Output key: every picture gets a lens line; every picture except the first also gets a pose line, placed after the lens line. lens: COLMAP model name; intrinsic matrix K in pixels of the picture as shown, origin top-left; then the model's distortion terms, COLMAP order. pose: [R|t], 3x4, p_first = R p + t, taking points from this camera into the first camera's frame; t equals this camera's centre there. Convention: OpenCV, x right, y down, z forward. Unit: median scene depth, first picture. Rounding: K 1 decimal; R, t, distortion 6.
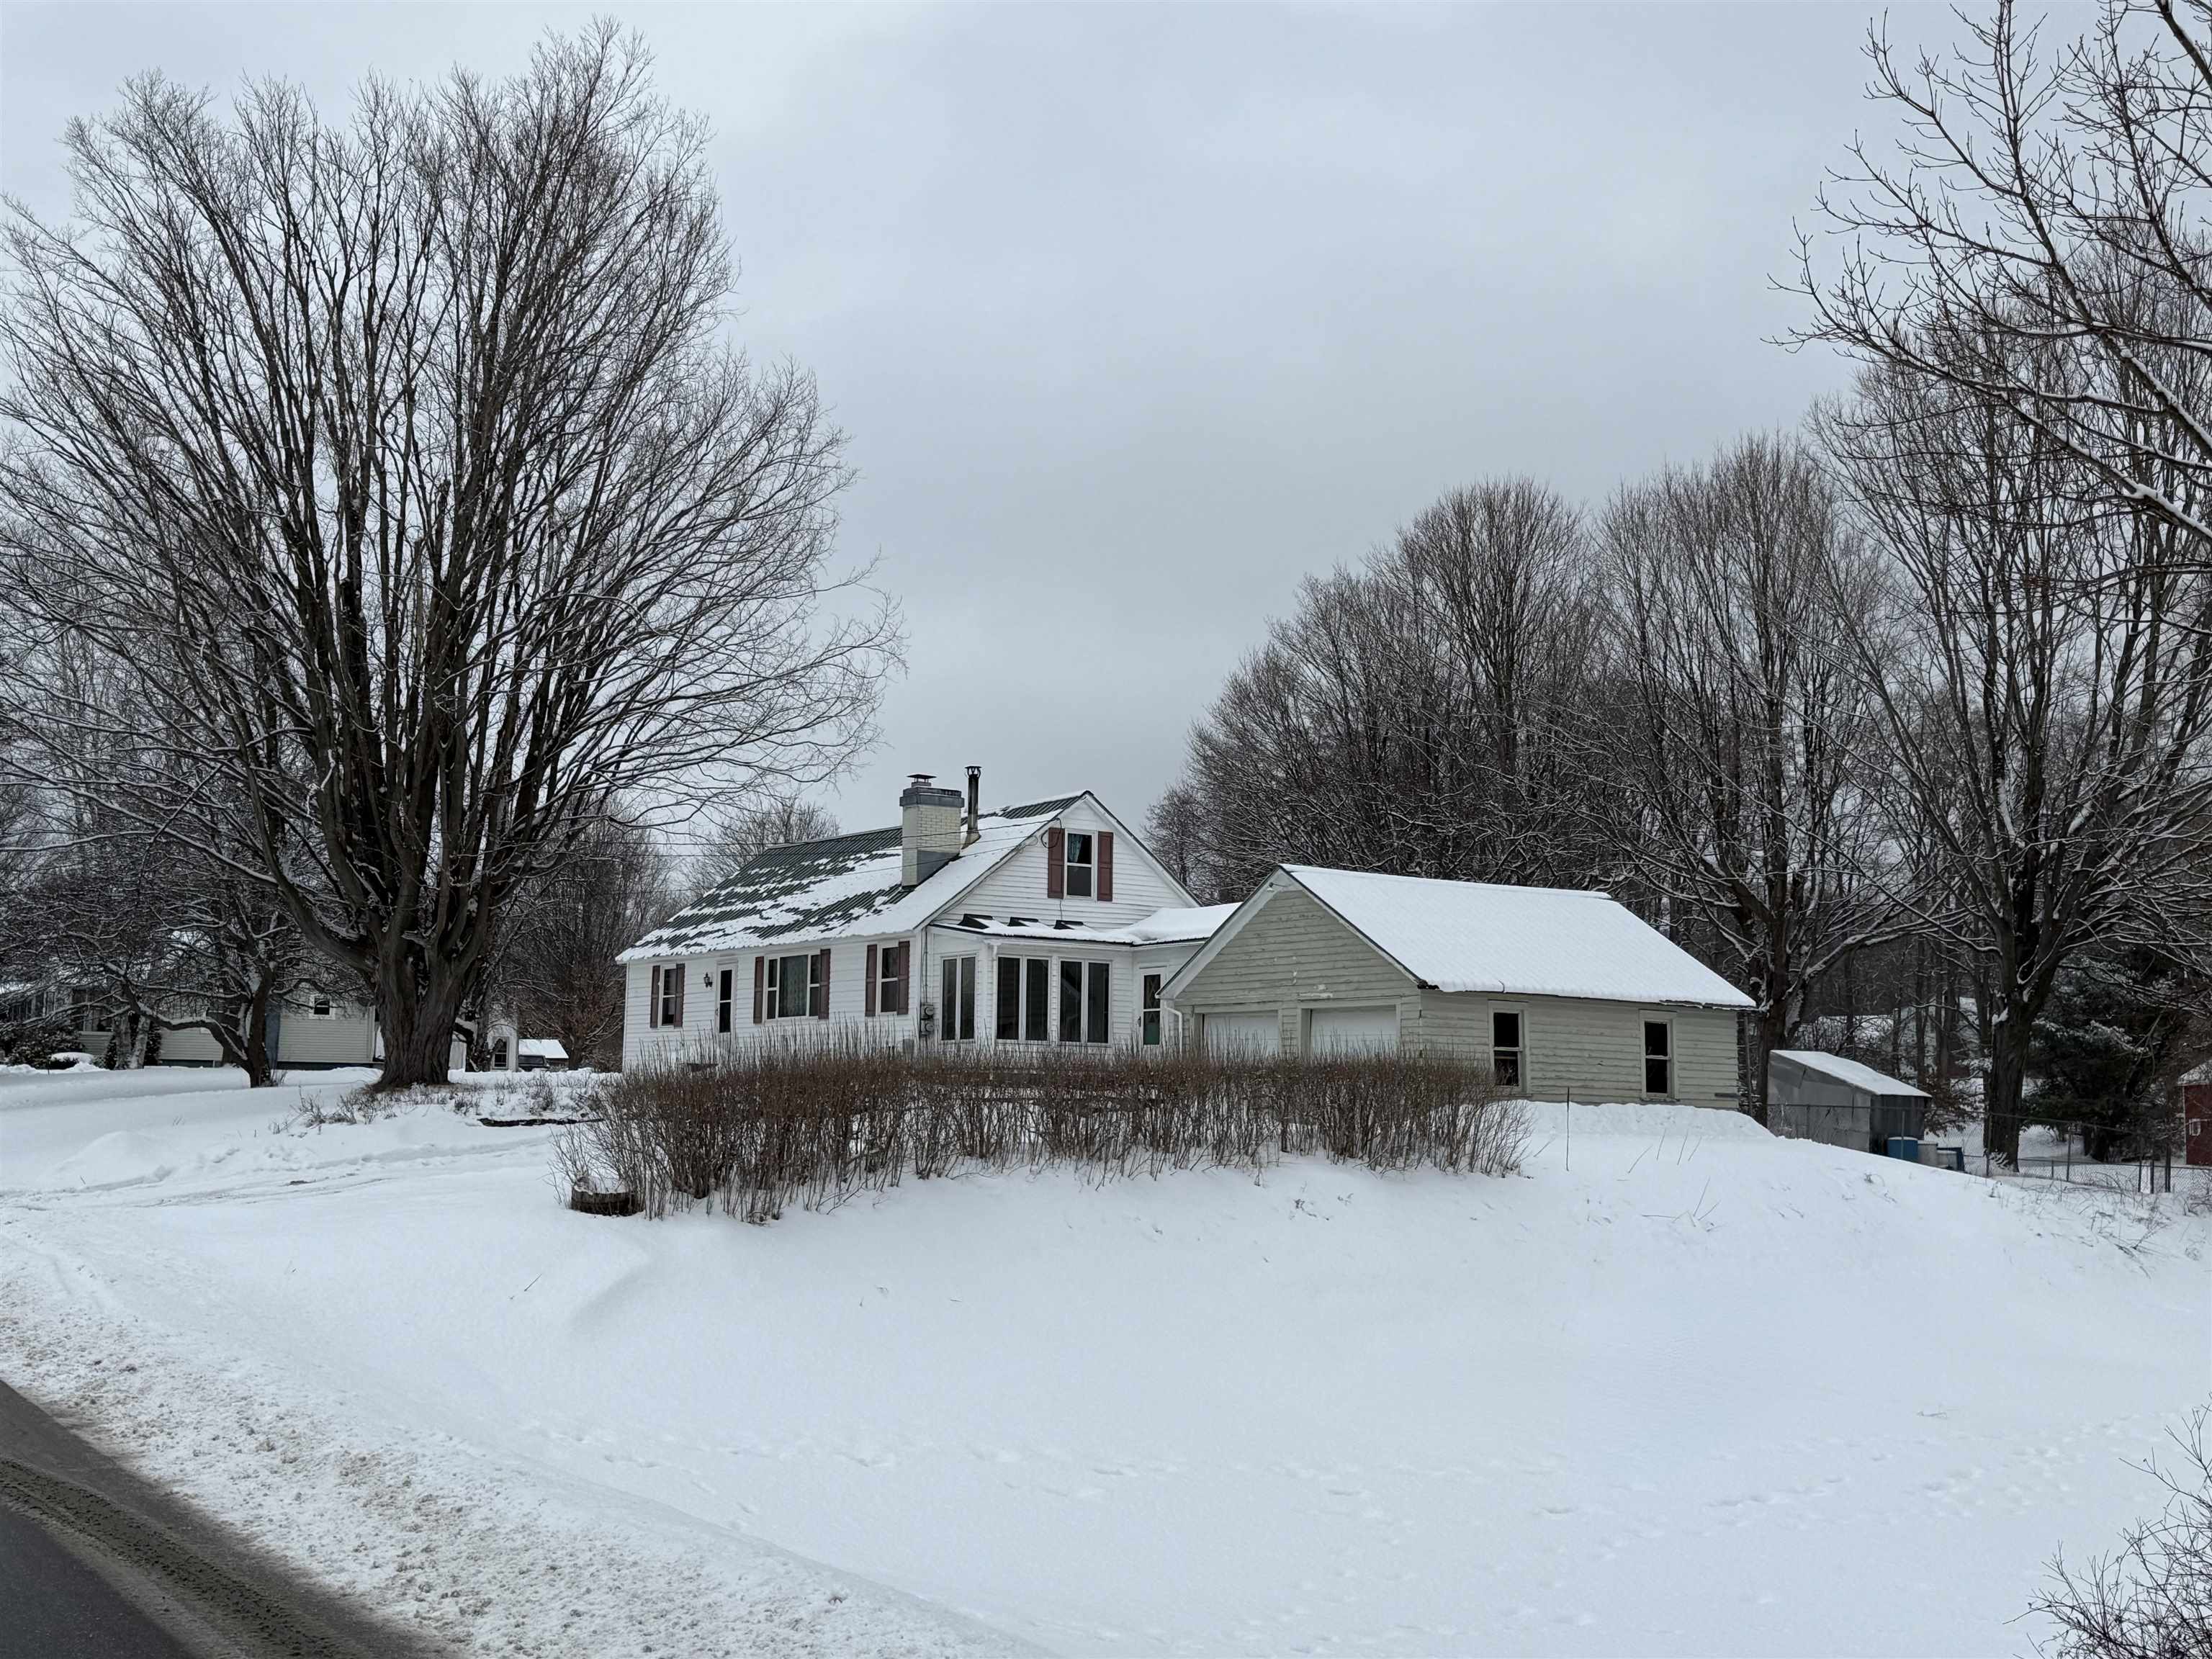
lens RADIAL K [[2542.0, 0, 1101.1], [0, 2542.0, 827.8], [0, 0, 1]] dist [0.098841, 0.000000]
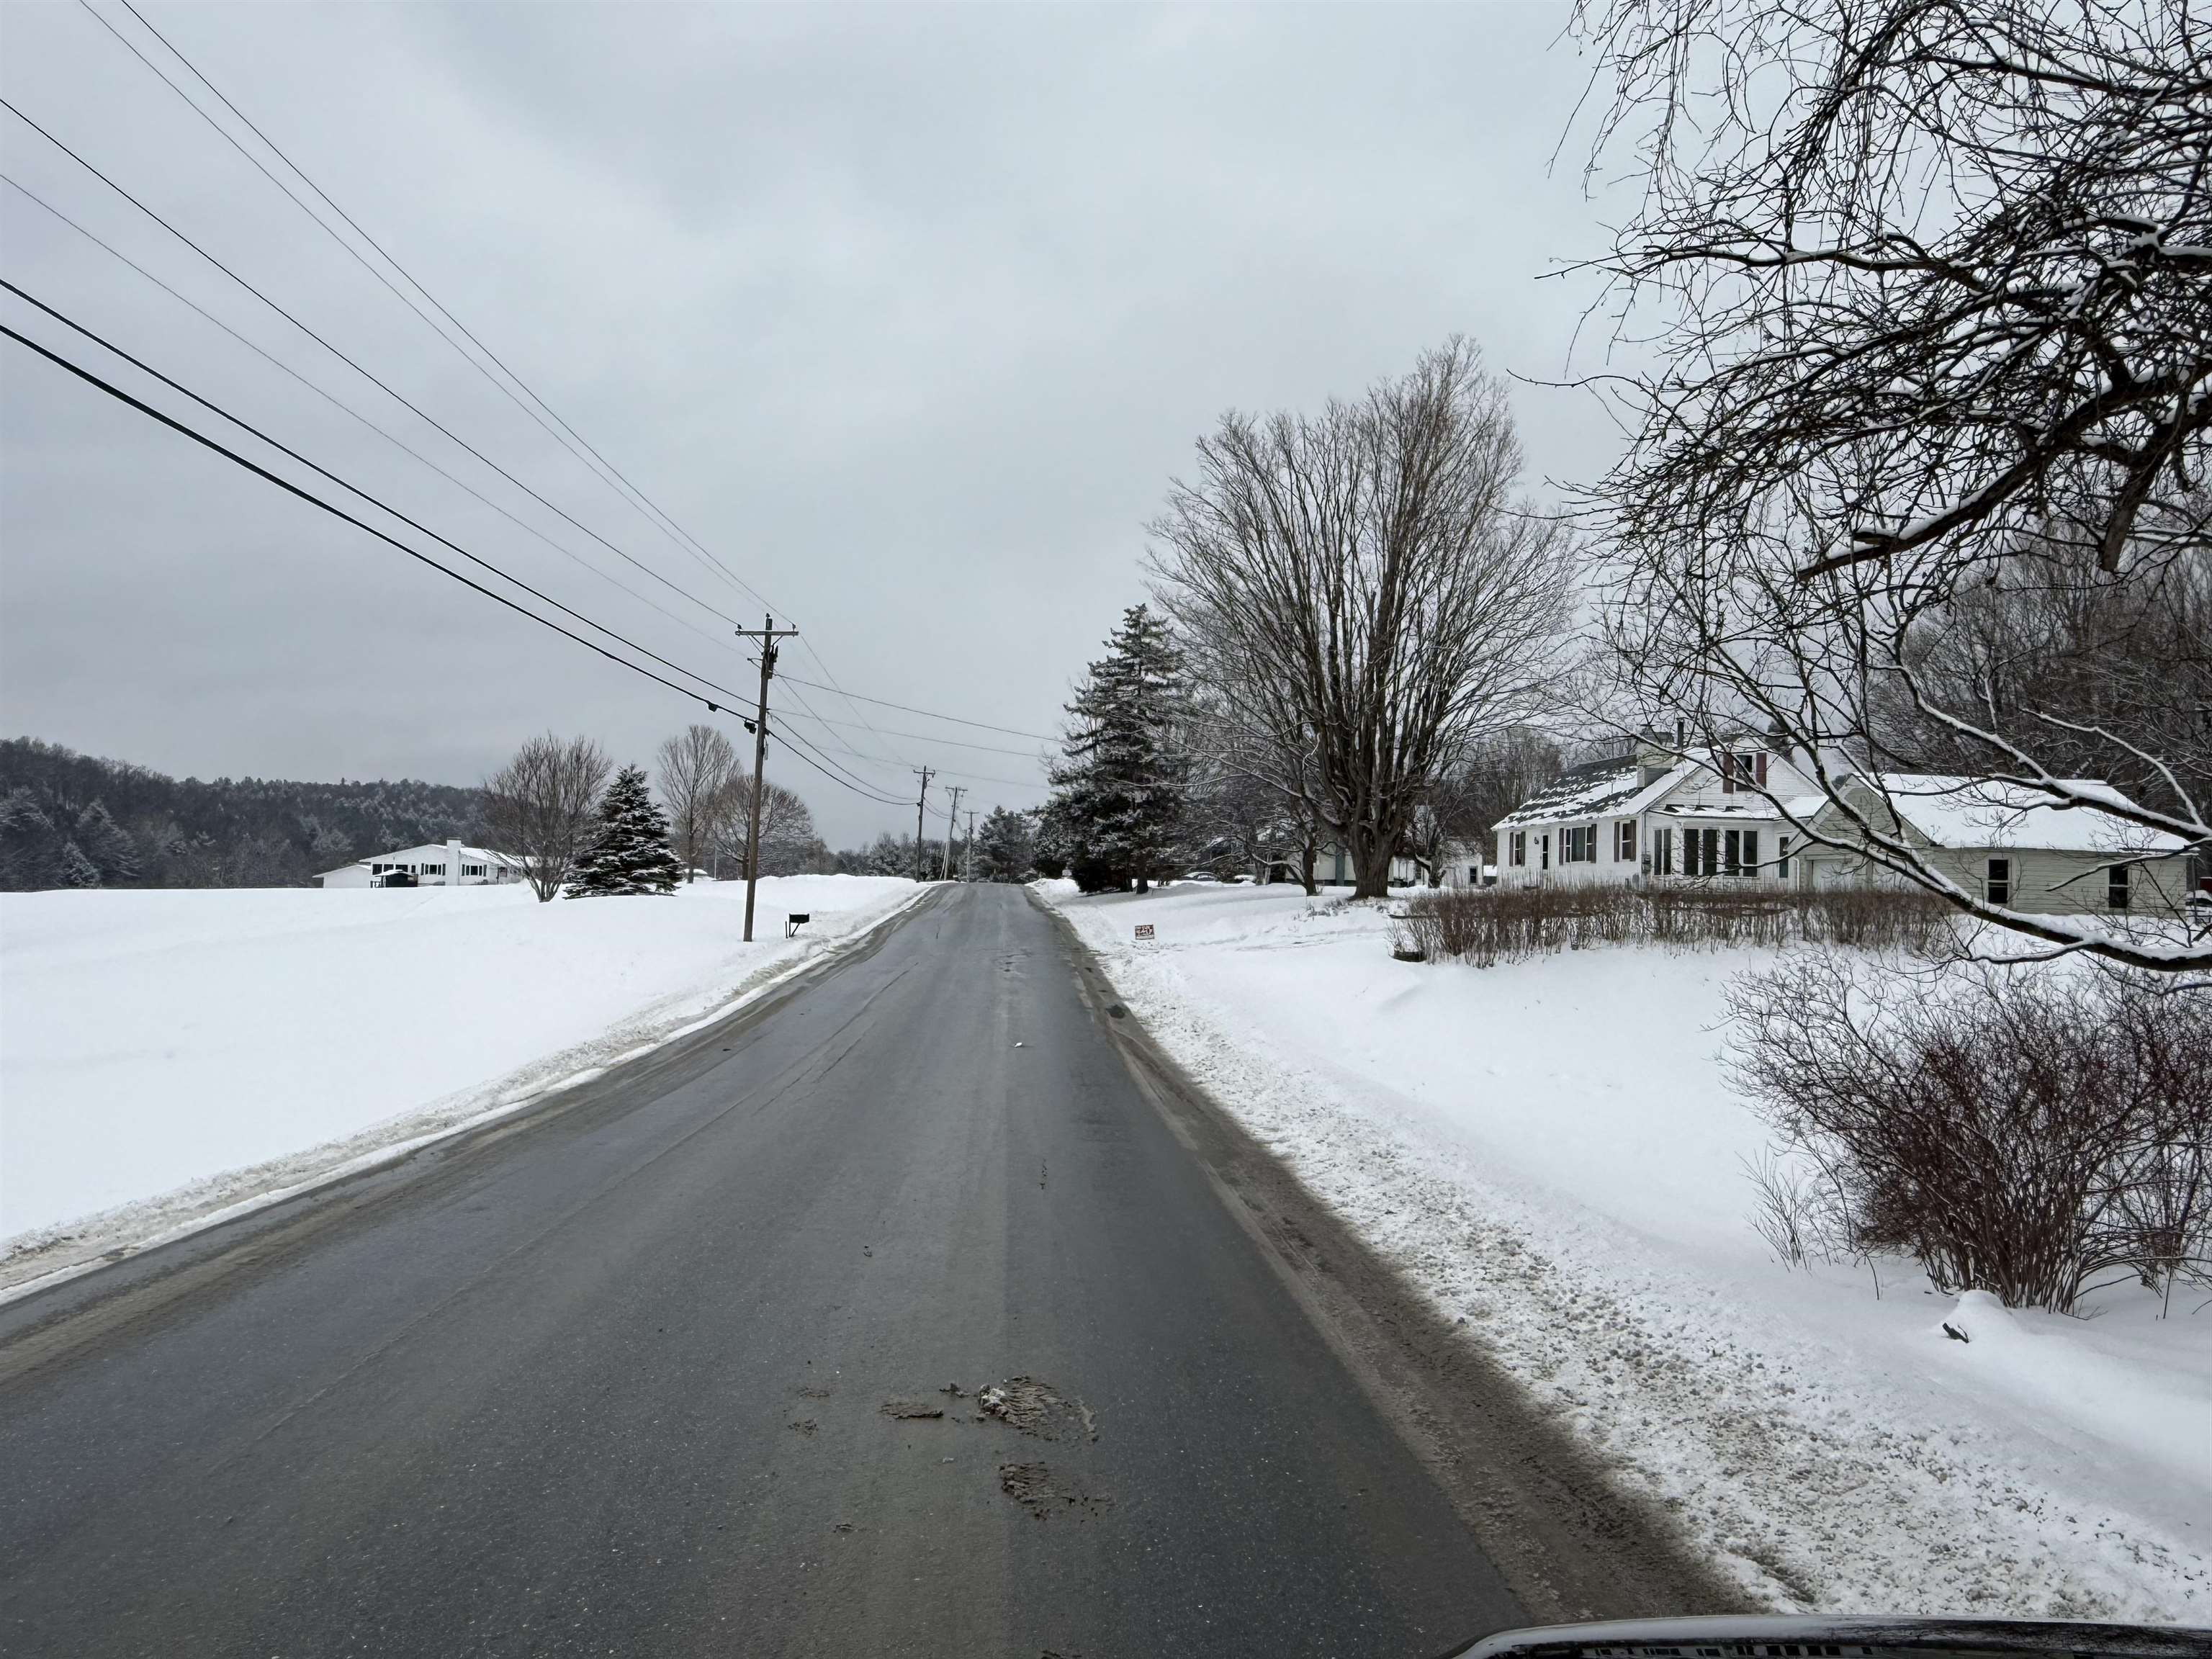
lens RADIAL K [[1539.3, 0, 1102.1], [0, 1539.3, 834.6], [0, 0, 1]] dist [0.025302, -0.018759]
pose [[0.881488, -0.011011, -0.472077, 0.108106], [0.041177, 0.997712, 0.053617, -0.019275], [0.470407, -0.066701, 0.879925, -0.139518]]
